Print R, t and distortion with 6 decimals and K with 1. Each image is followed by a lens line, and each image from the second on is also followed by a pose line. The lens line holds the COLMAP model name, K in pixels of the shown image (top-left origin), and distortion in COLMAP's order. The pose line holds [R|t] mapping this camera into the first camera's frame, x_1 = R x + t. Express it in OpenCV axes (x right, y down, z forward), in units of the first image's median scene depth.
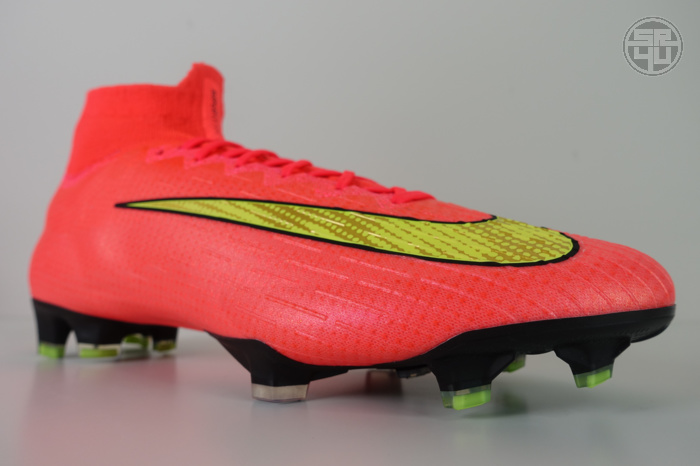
lens RADIAL K [[473.7, 0, 348.9], [0, 473.7, 230.1], [0, 0, 1]] dist [0.015113, -0.019922]
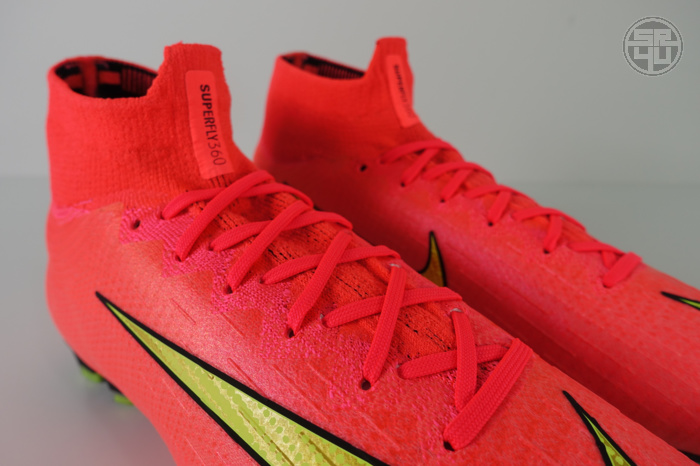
lens RADIAL K [[473.7, 0, 348.3], [0, 473.7, 235.8], [0, 0, 1]] dist [0.015113, -0.019922]
pose [[0.978874, 0.064819, -0.193918, 0.072008], [0.033863, 0.883927, 0.466397, -0.601711], [0.201641, -0.463110, 0.863058, 0.560234]]
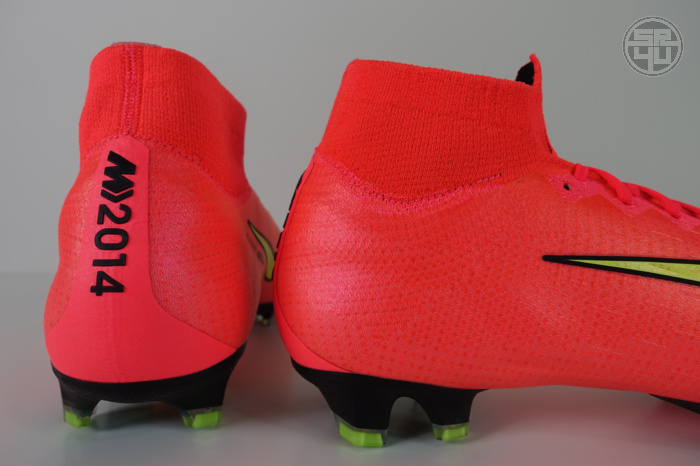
lens RADIAL K [[473.7, 0, 350.3], [0, 473.7, 252.2], [0, 0, 1]] dist [0.015113, -0.019922]
pose [[0.859266, -0.044109, 0.509624, -1.435507], [-0.063404, 0.979409, 0.191673, -0.234899], [-0.507585, -0.197010, 0.838776, 0.635705]]
